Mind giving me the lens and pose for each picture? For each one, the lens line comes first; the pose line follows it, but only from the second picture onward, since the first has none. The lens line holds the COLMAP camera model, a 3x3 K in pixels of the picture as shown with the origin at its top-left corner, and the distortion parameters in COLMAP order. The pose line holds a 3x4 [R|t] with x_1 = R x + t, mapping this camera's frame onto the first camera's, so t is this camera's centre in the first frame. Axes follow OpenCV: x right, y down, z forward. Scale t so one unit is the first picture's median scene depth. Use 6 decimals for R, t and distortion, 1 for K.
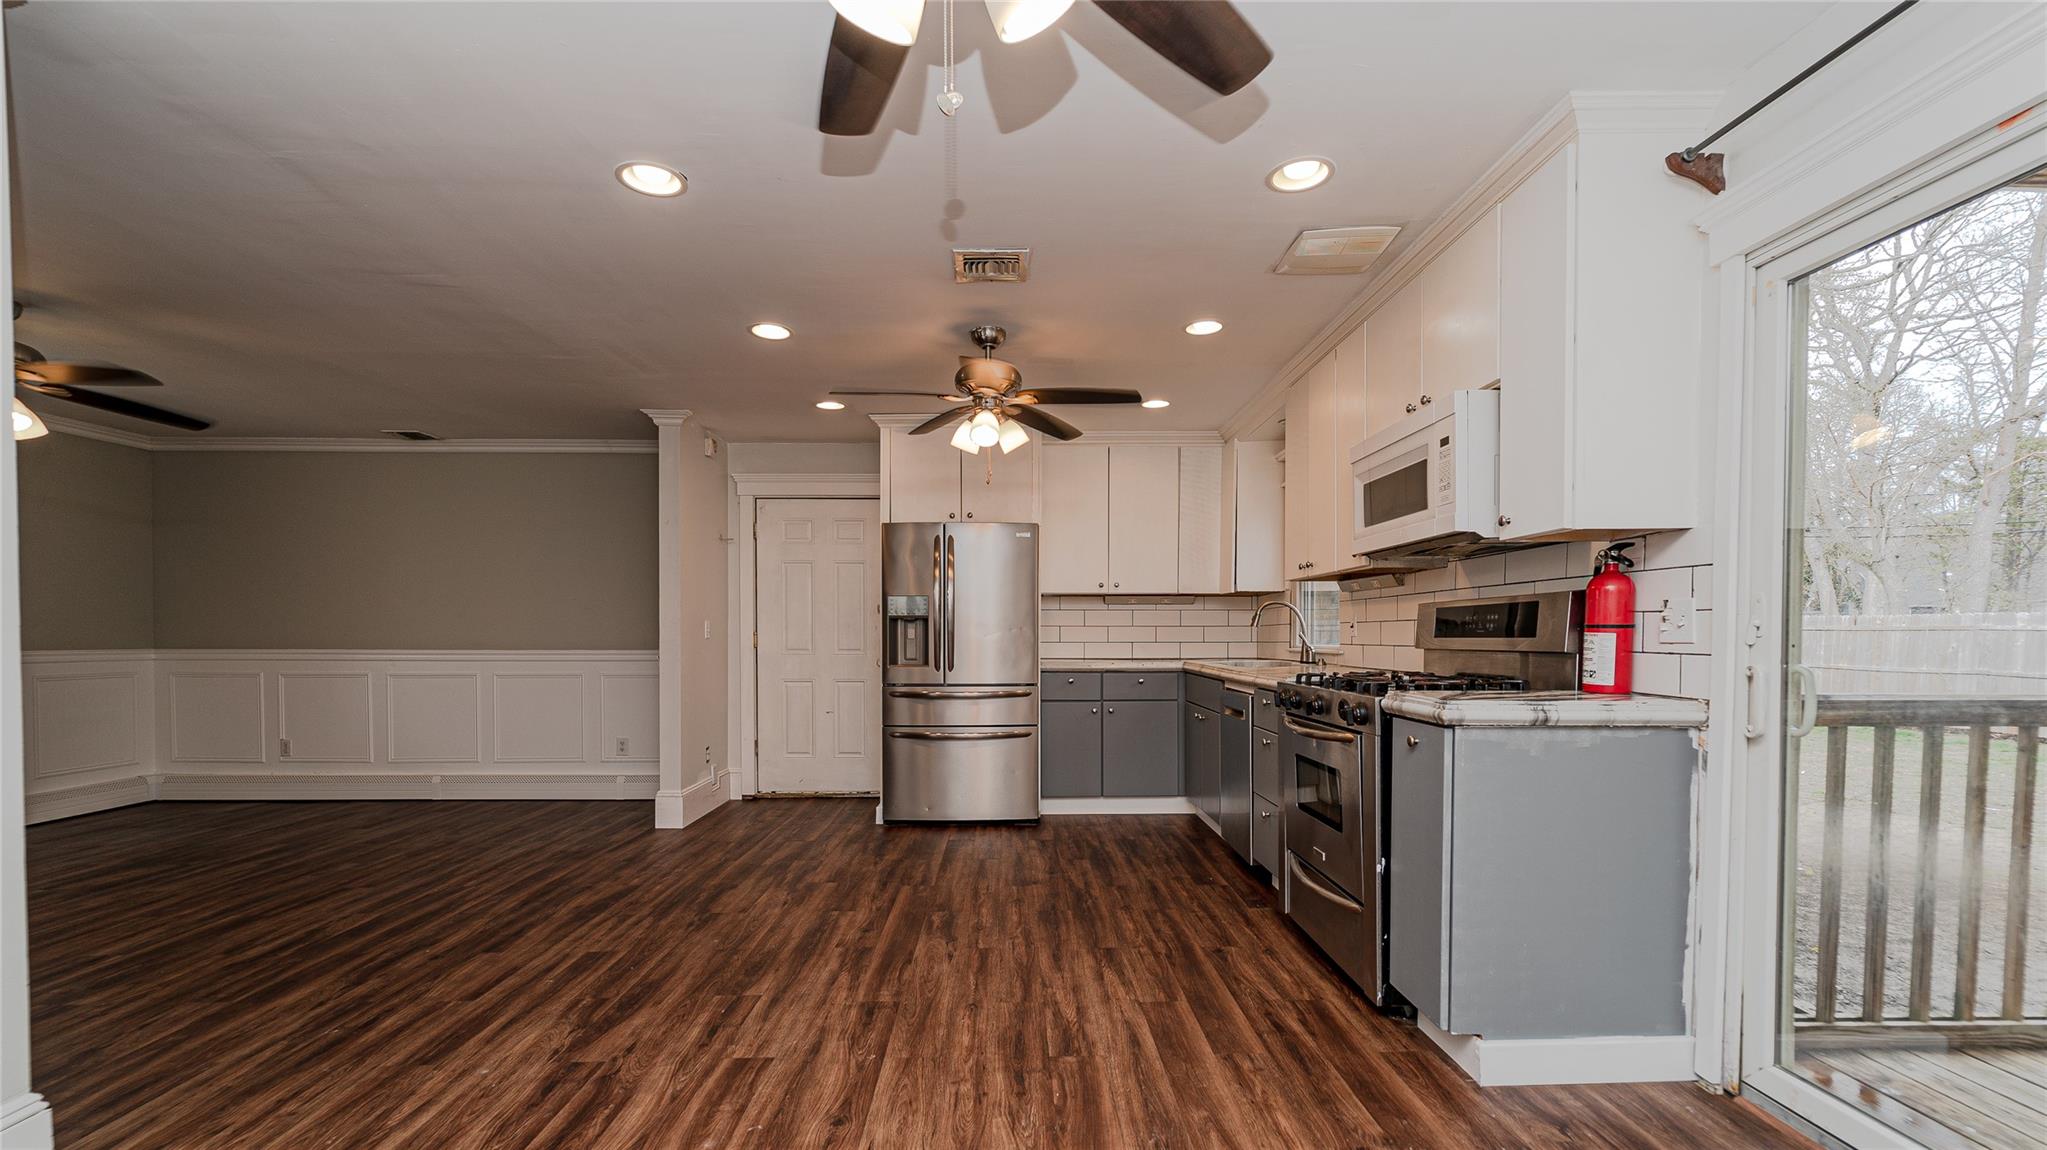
lens RADIAL K [[873.7, 0, 1006.0], [0, 873.7, 658.0], [0, 0, 1]] dist [0.000550, -0.000179]
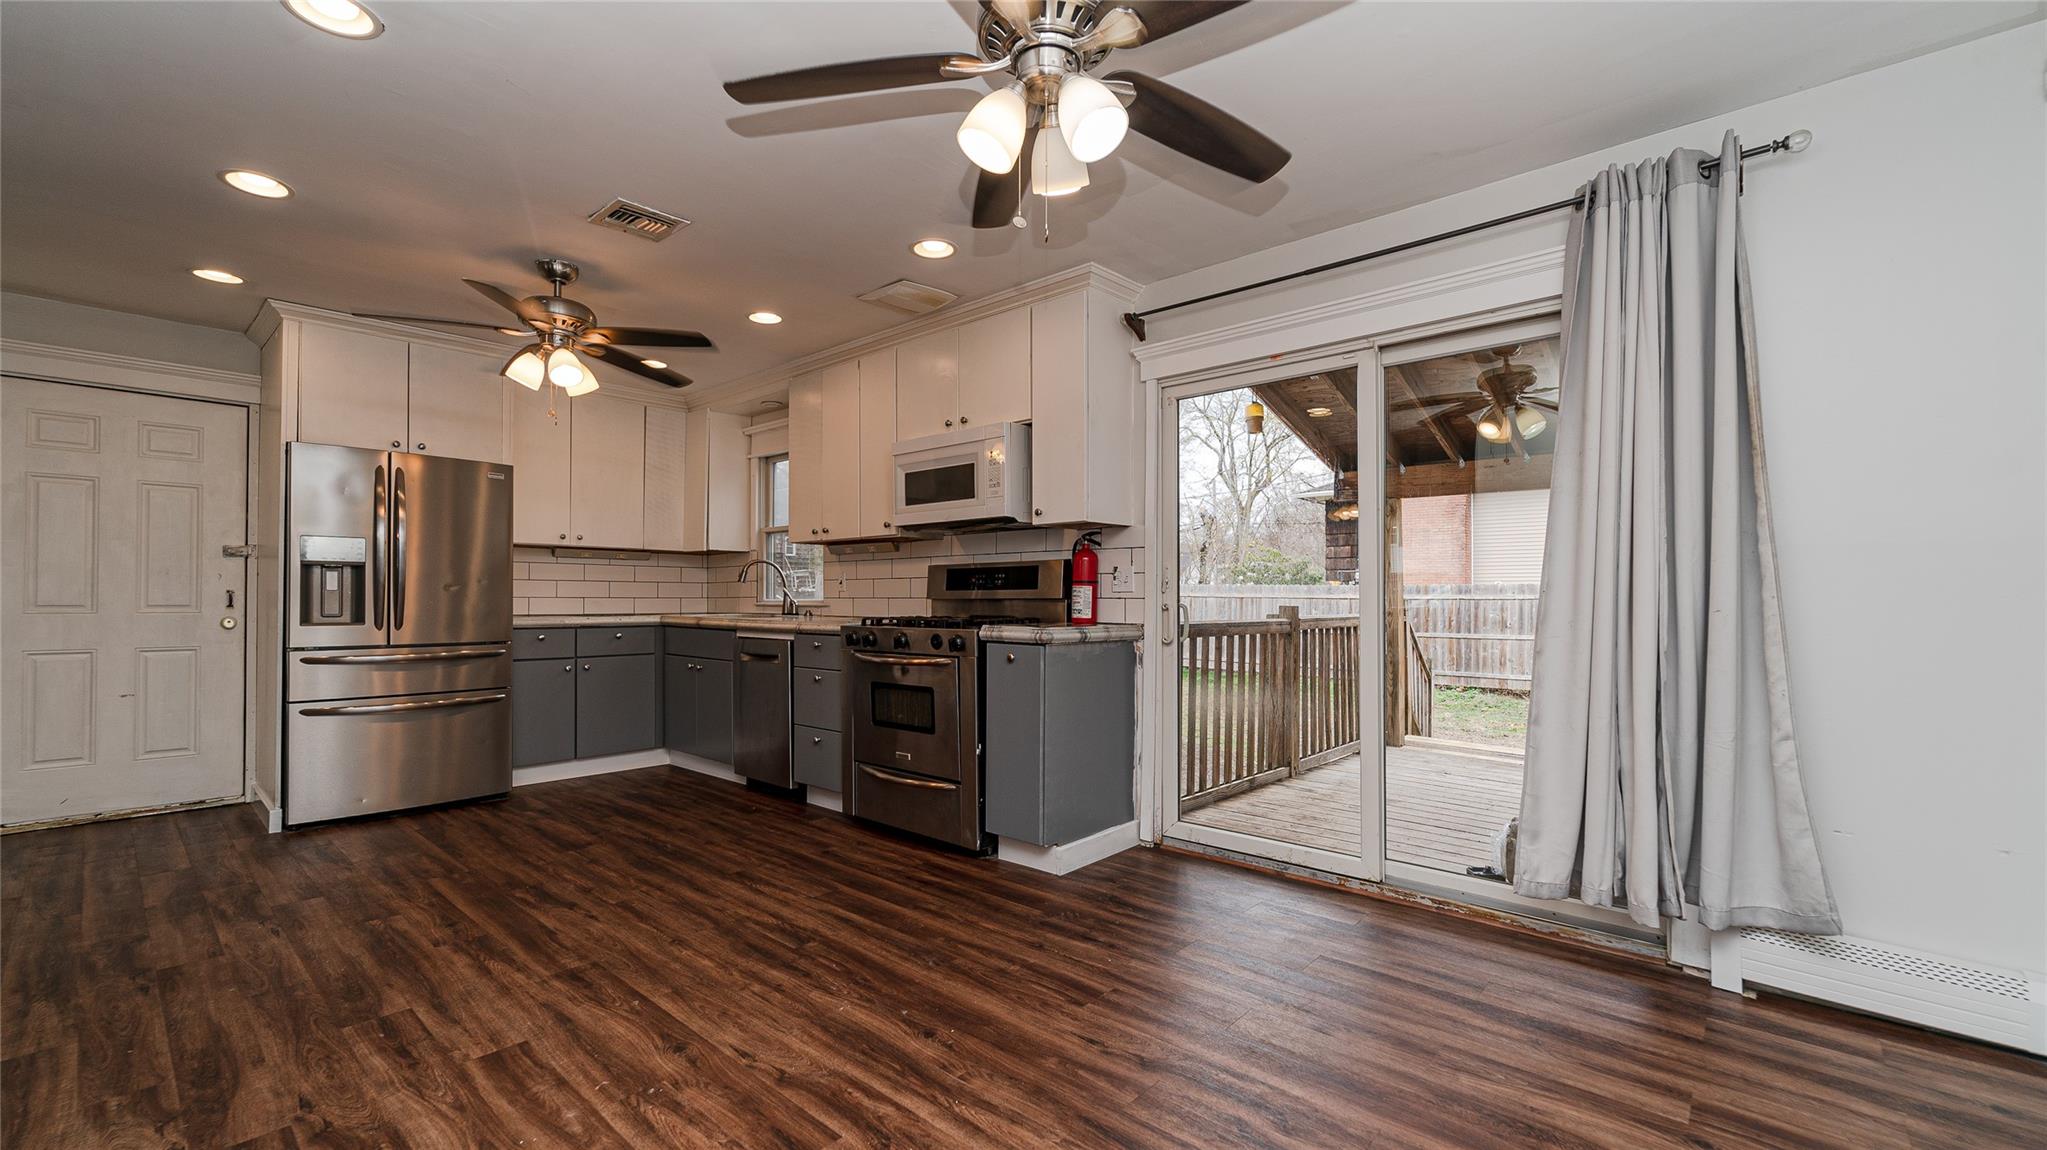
lens RADIAL K [[866.1, 0, 1031.9], [0, 866.1, 594.6], [0, 0, 1]] dist [-0.001637, -0.000544]
pose [[0.669472, 0.006286, 0.742811, -0.517769], [0.016508, 0.999591, -0.023337, 0.020545], [-0.742654, 0.027886, 0.669094, -0.004868]]
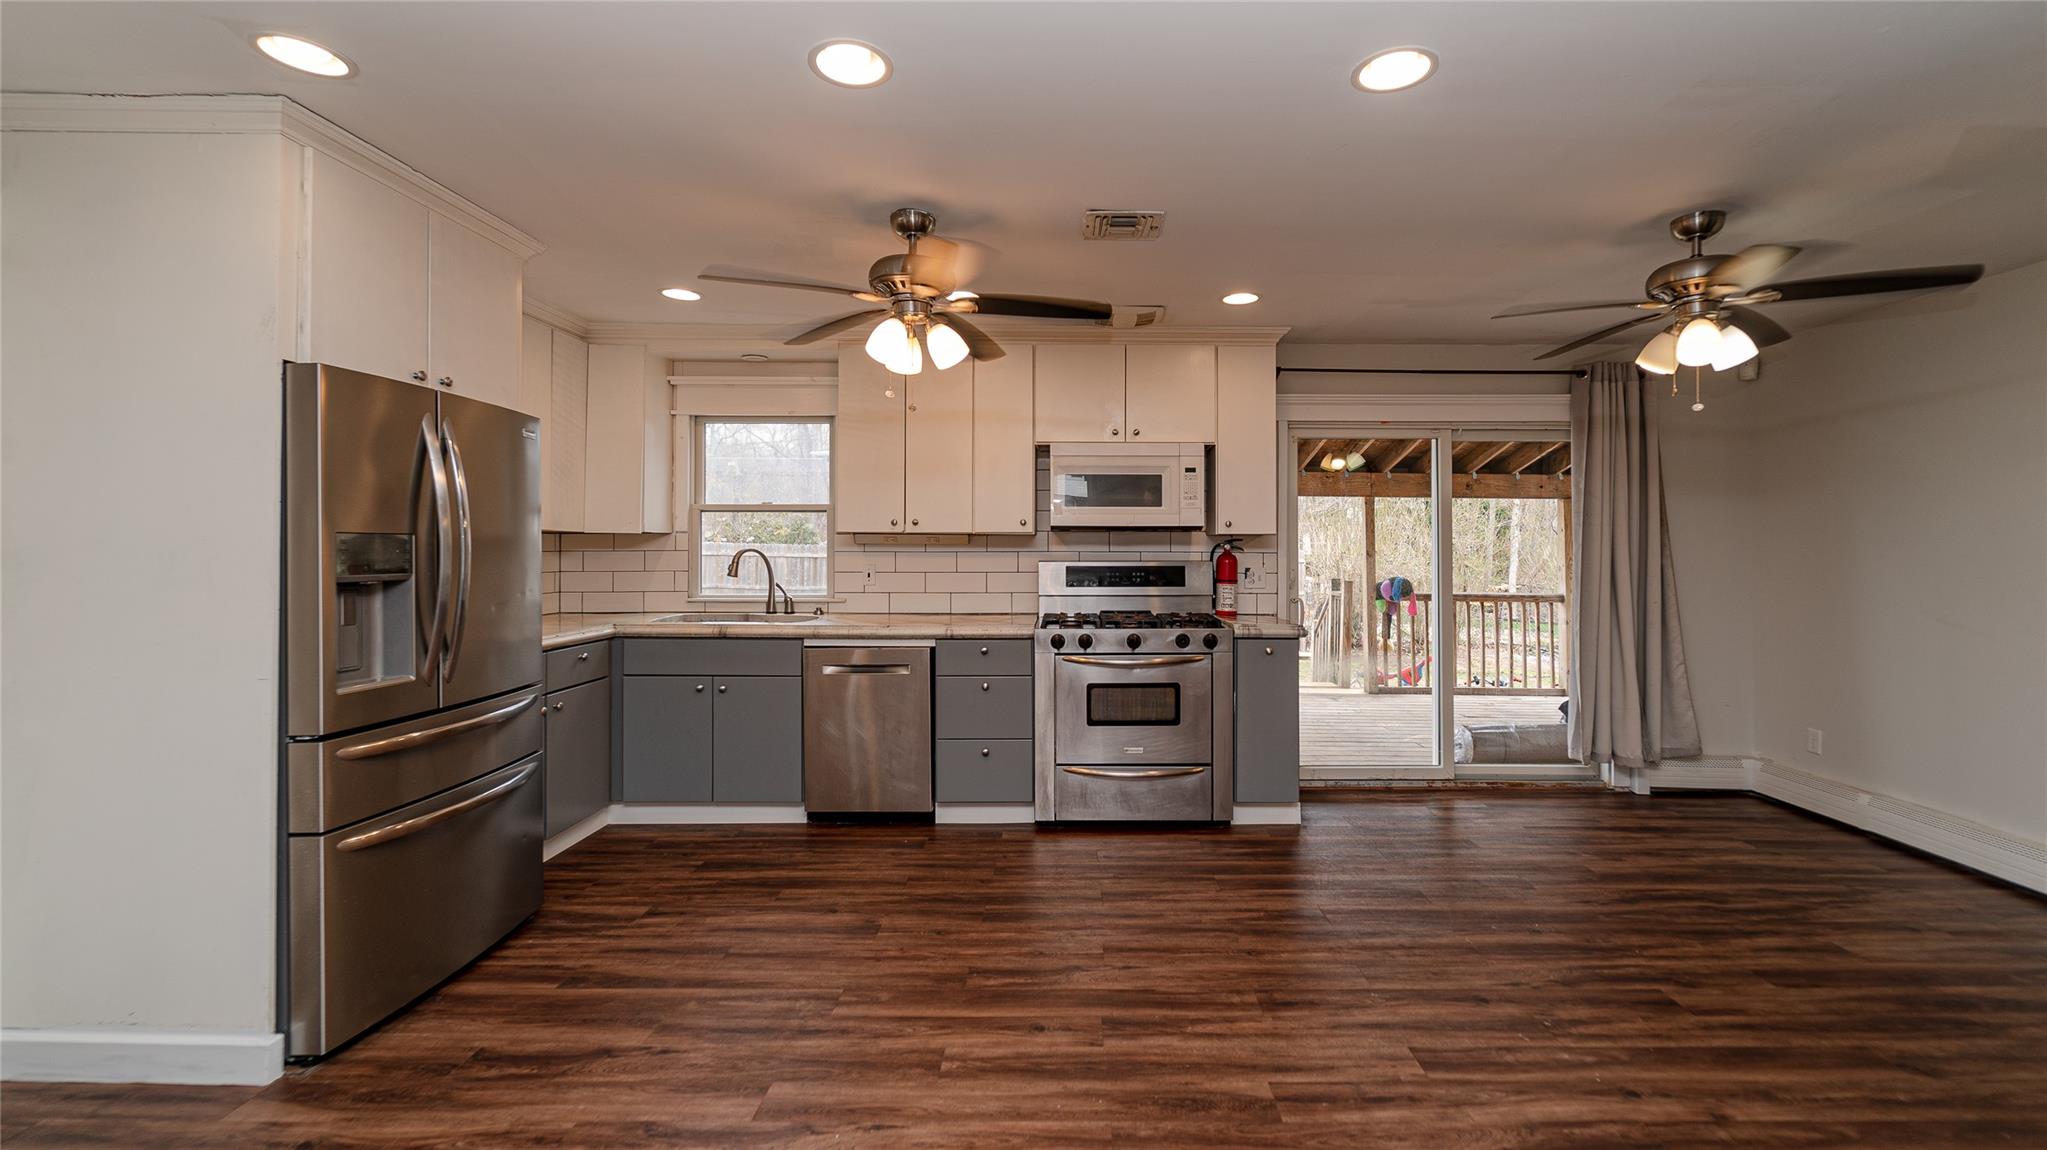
lens RADIAL K [[871.2, 0, 1084.4], [0, 871.2, 544.1], [0, 0, 1]] dist [-0.000585, -0.000645]
pose [[-0.020751, 0.005174, 0.999771, -1.104737], [0.022630, 0.999733, -0.004704, -0.102750], [-0.999529, 0.022527, -0.020863, 1.217324]]
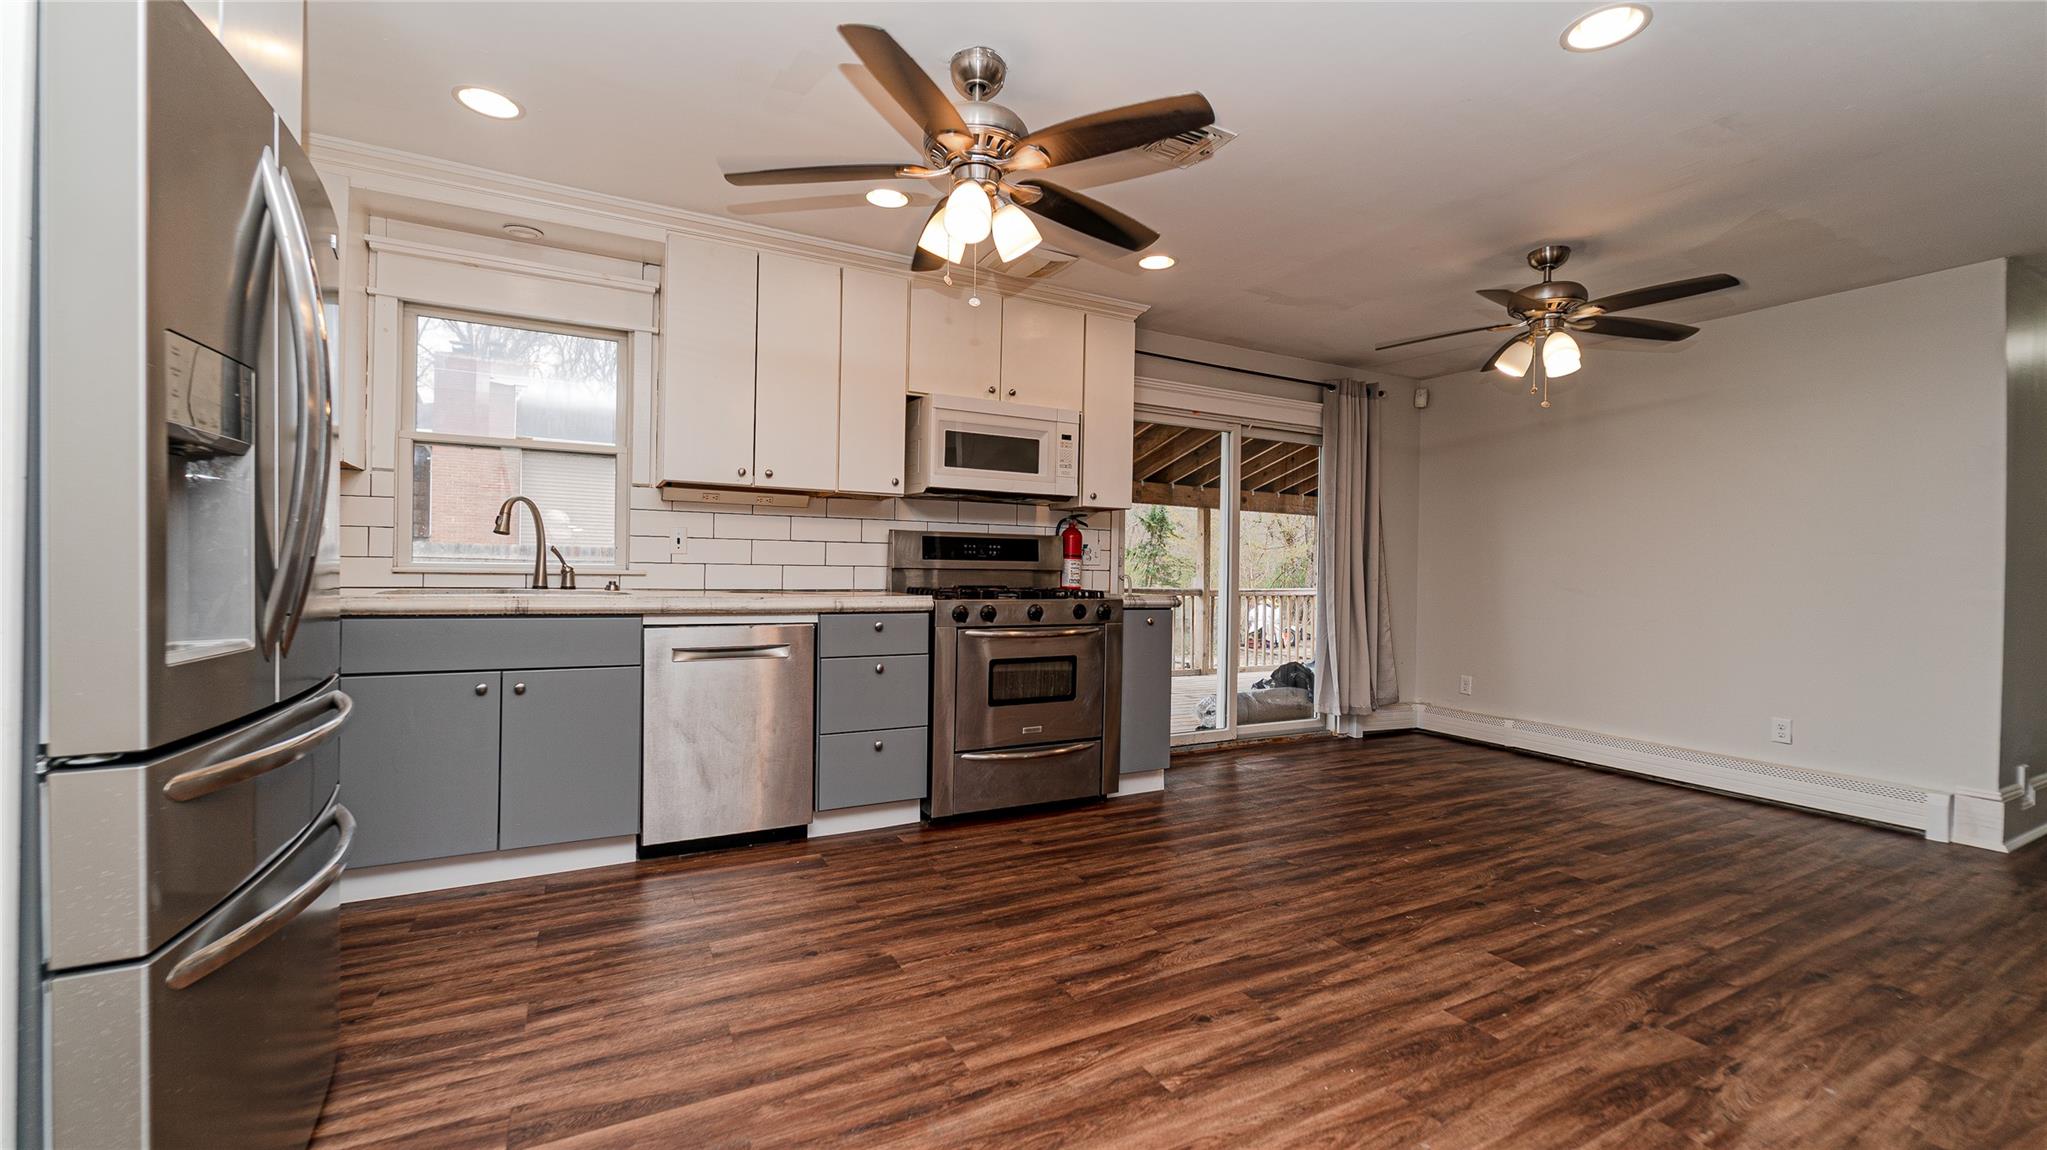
lens RADIAL K [[838.2, 0, 1045.1], [0, 838.2, 580.2], [0, 0, 1]] dist [-0.000879, -0.000131]
pose [[-0.489732, -0.019625, 0.871652, -0.789104], [0.006328, 0.999640, 0.026061, -0.028787], [-0.871850, 0.018279, -0.489431, 1.749446]]
